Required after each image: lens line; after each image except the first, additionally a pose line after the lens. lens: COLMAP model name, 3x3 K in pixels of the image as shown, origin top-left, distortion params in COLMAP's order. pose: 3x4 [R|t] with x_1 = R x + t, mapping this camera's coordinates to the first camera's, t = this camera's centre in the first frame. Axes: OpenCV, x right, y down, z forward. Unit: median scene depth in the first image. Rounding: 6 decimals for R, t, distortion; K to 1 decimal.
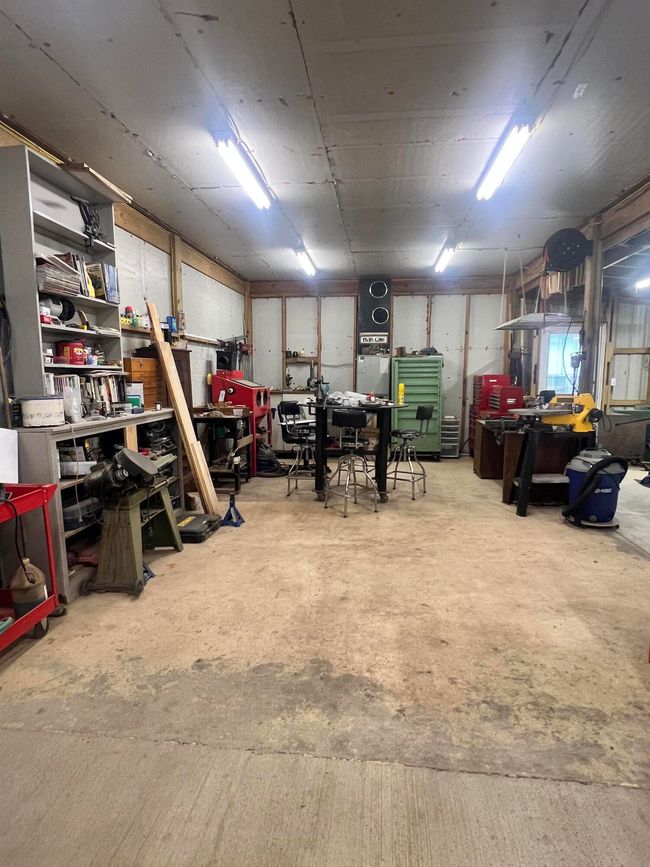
lens RADIAL K [[479.6, 0, 324.0], [0, 479.6, 432.0], [0, 0, 1]] dist [-0.002568, -0.000326]
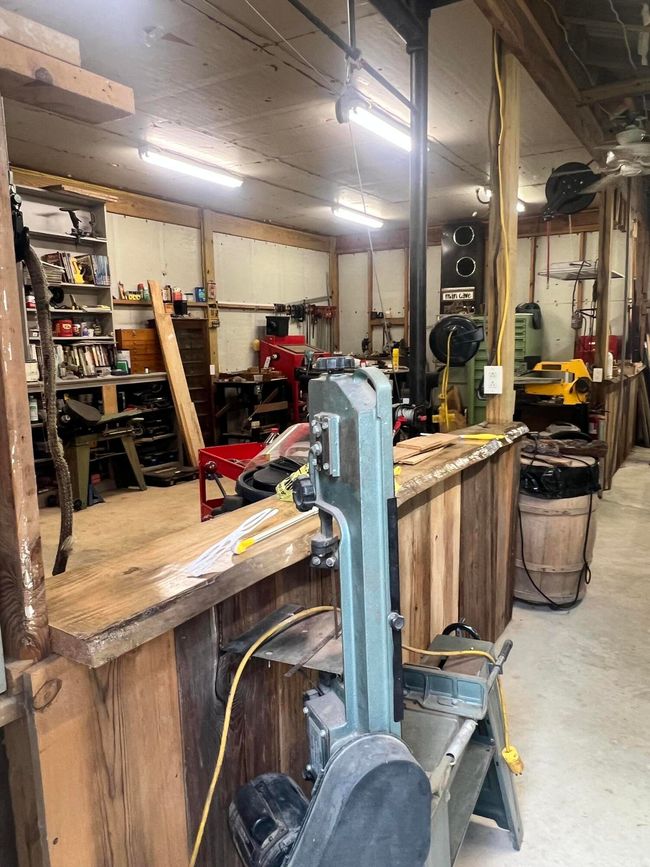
lens RADIAL K [[635.3, 0, 325.7], [0, 635.3, 436.3], [0, 0, 1]] dist [-0.005871, -0.000234]
pose [[0.907966, 0.050225, -0.416023, 0.808031], [-0.034088, 0.998354, 0.046133, 0.024373], [0.417655, -0.027706, 0.908183, -0.262919]]
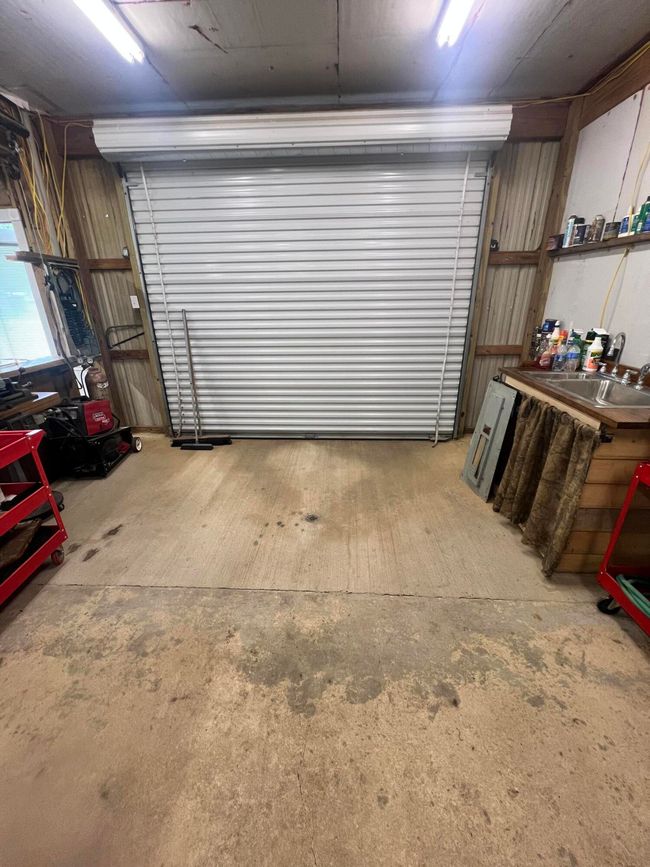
lens RADIAL K [[348.0, 0, 324.7], [0, 348.0, 434.3], [0, 0, 1]] dist [-0.001113, -0.000064]
pose [[-0.997256, 0.040643, -0.061884, -0.017110], [0.006032, 0.877674, 0.479220, -0.126711], [0.073791, 0.477532, -0.875510, 0.829482]]
